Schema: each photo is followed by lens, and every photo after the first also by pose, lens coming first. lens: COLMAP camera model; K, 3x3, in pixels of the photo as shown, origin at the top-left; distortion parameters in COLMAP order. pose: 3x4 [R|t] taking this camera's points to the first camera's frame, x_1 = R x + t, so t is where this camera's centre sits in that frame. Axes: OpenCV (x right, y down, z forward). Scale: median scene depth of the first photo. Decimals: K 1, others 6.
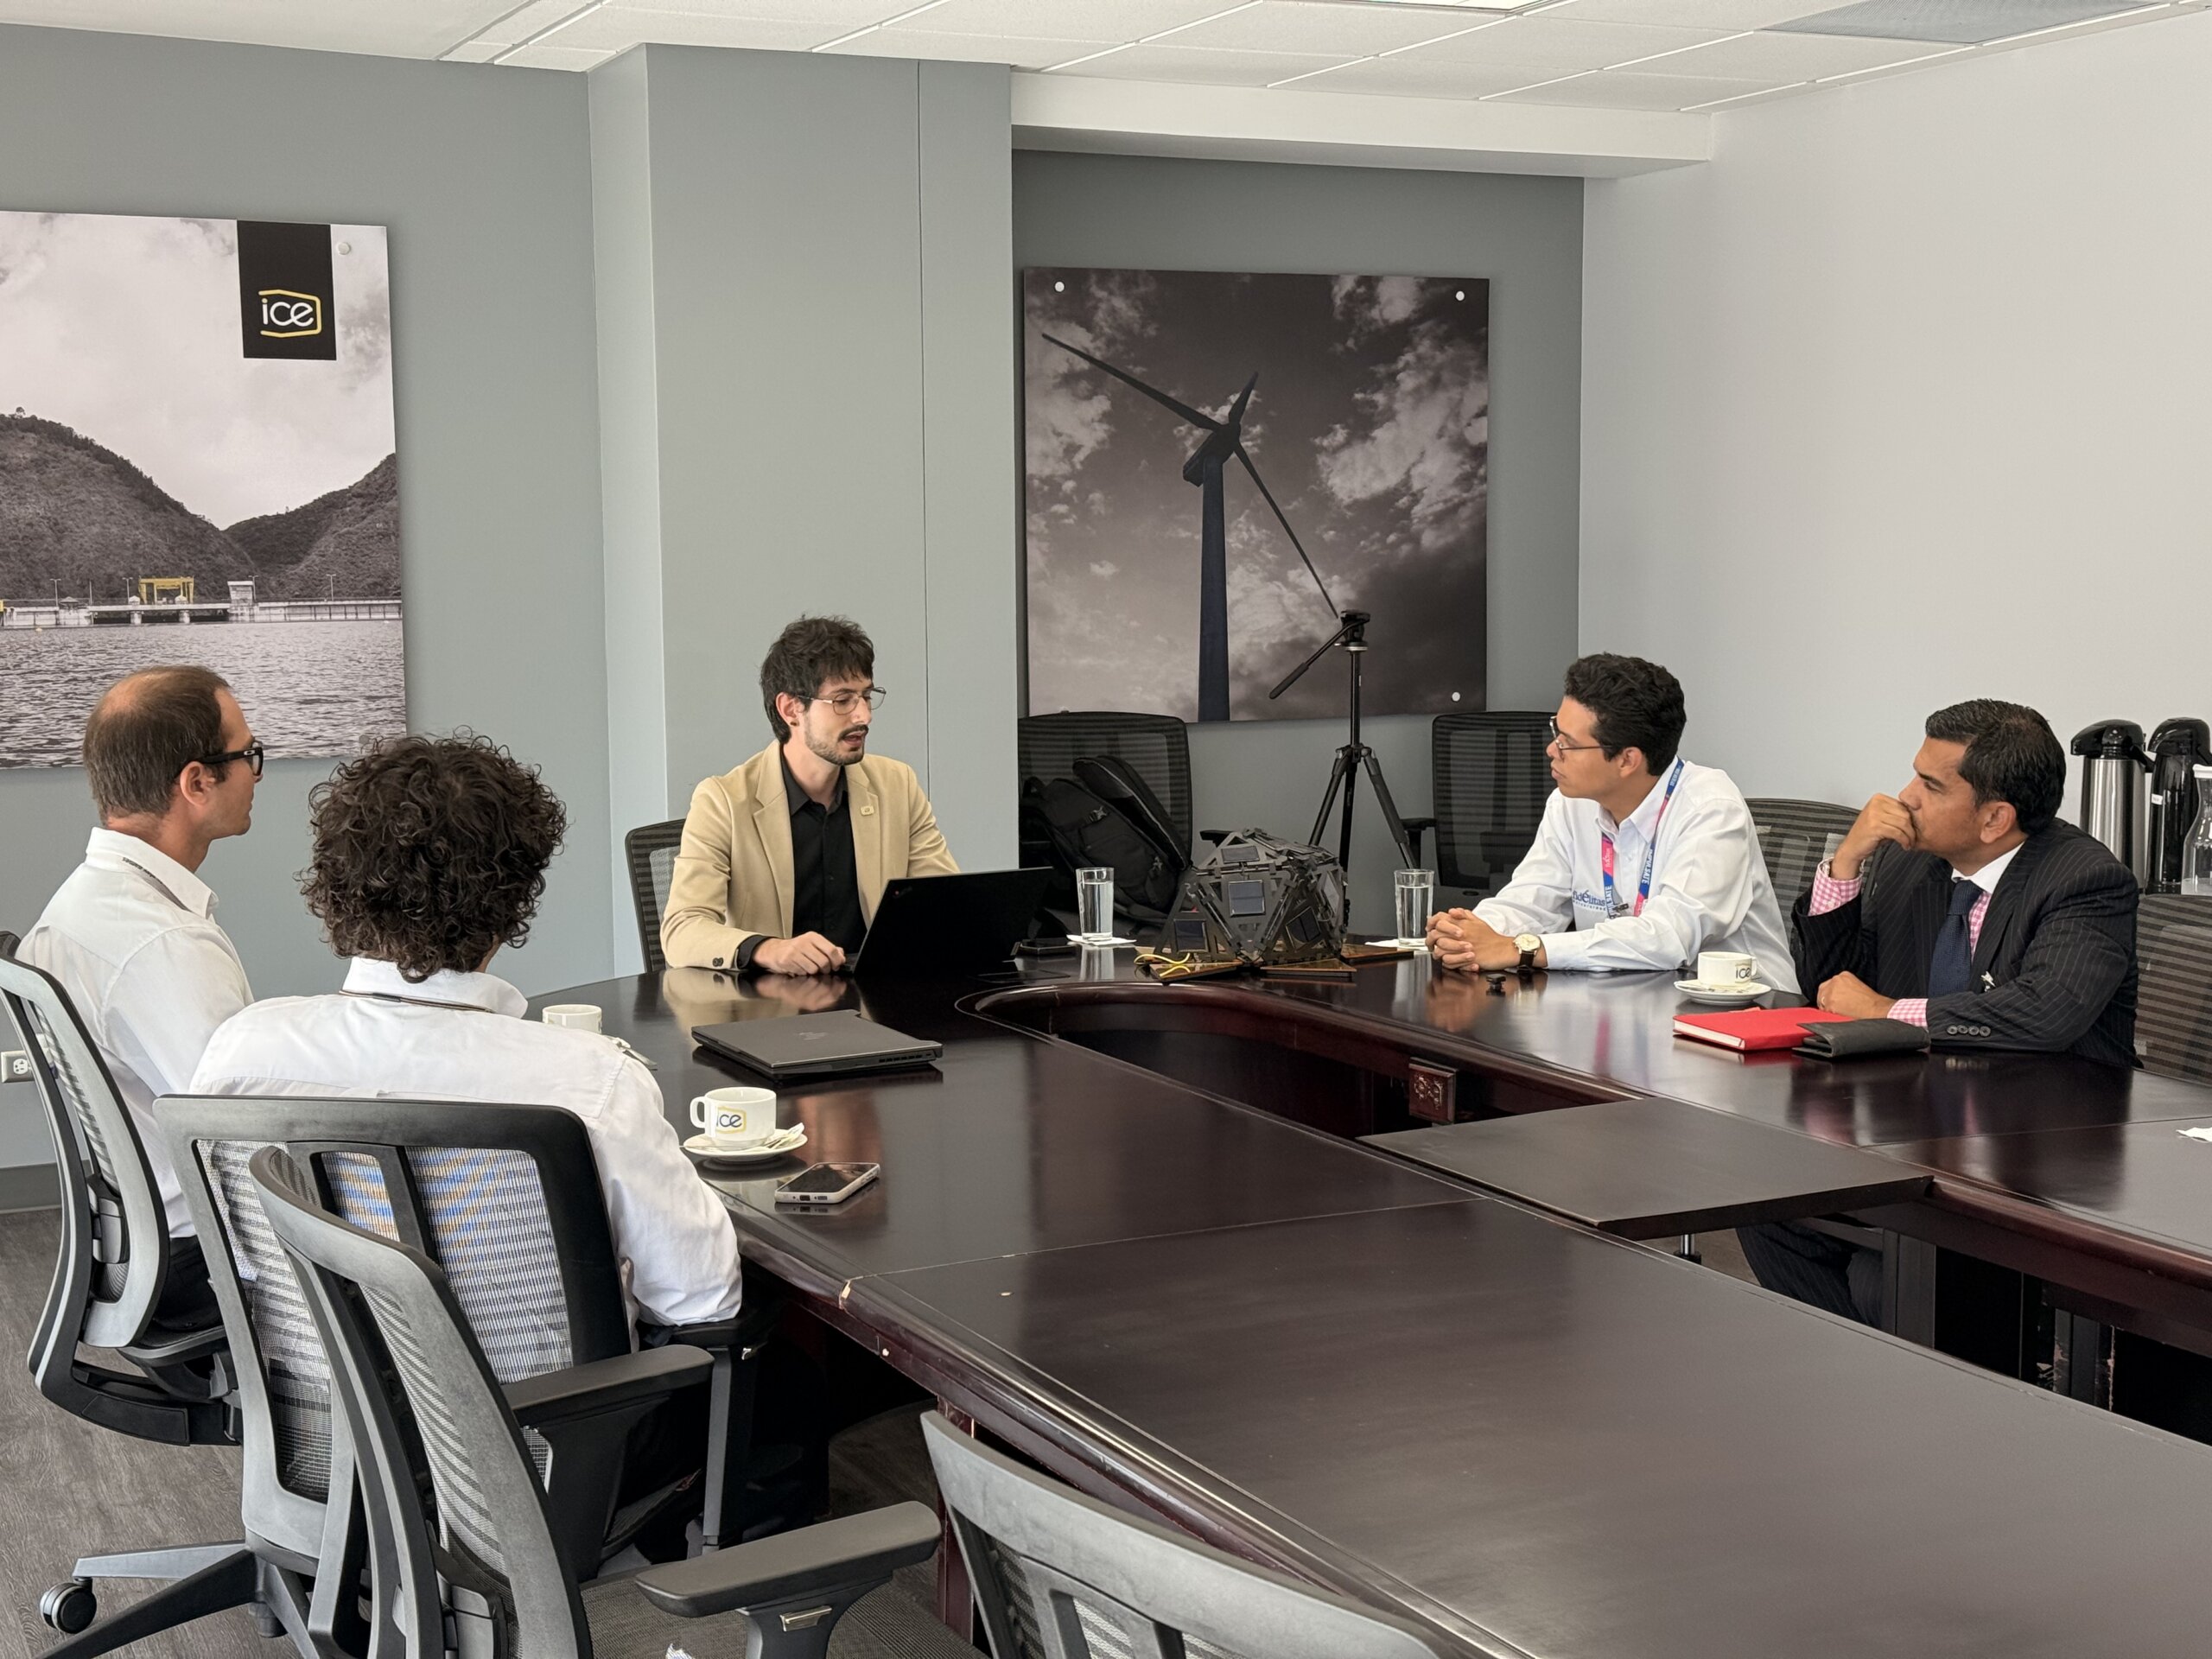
lens RADIAL K [[3096.9, 0, 1106.0], [0, 3096.9, 829.5], [0, 0, 1]] dist [0.256833, -0.984215]
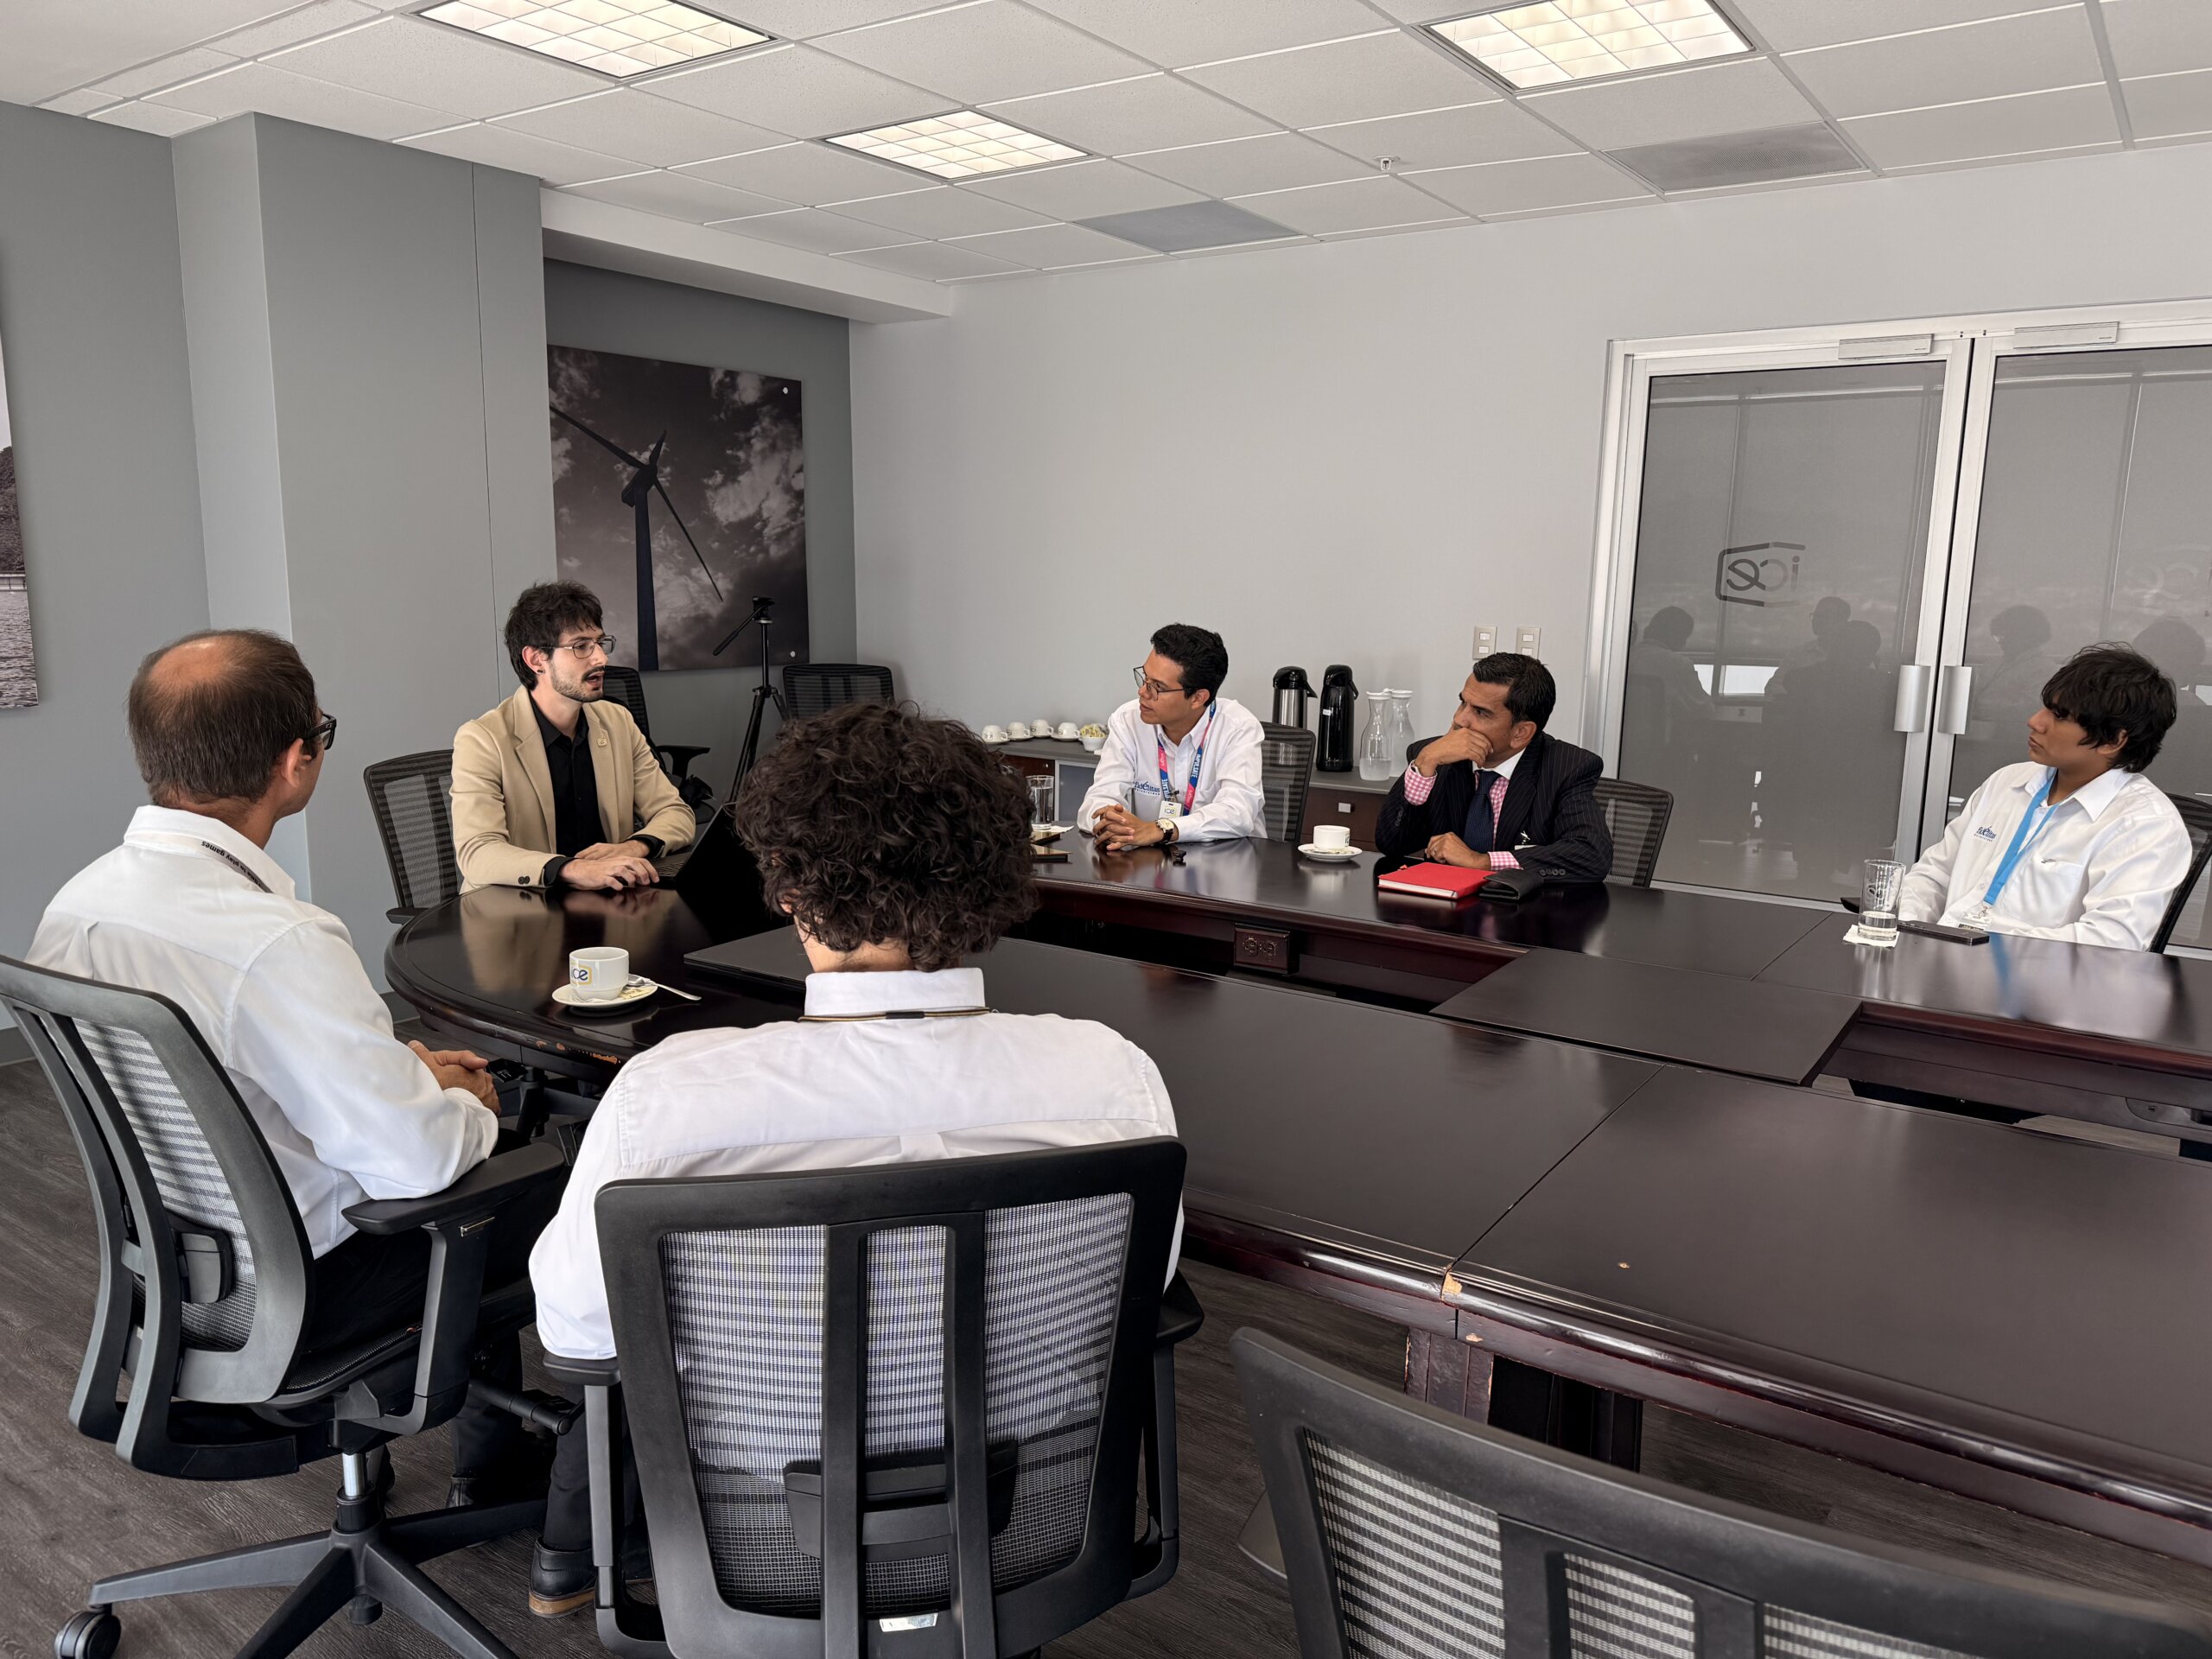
lens RADIAL K [[1560.0, 0, 1129.8], [0, 1560.0, 875.5], [0, 0, 1]] dist [0.025158, -0.076339]
pose [[0.865550, -0.071717, 0.495660, -0.208855], [0.024976, 0.994644, 0.100299, -0.010727], [-0.500199, -0.074434, 0.862706, 0.360024]]
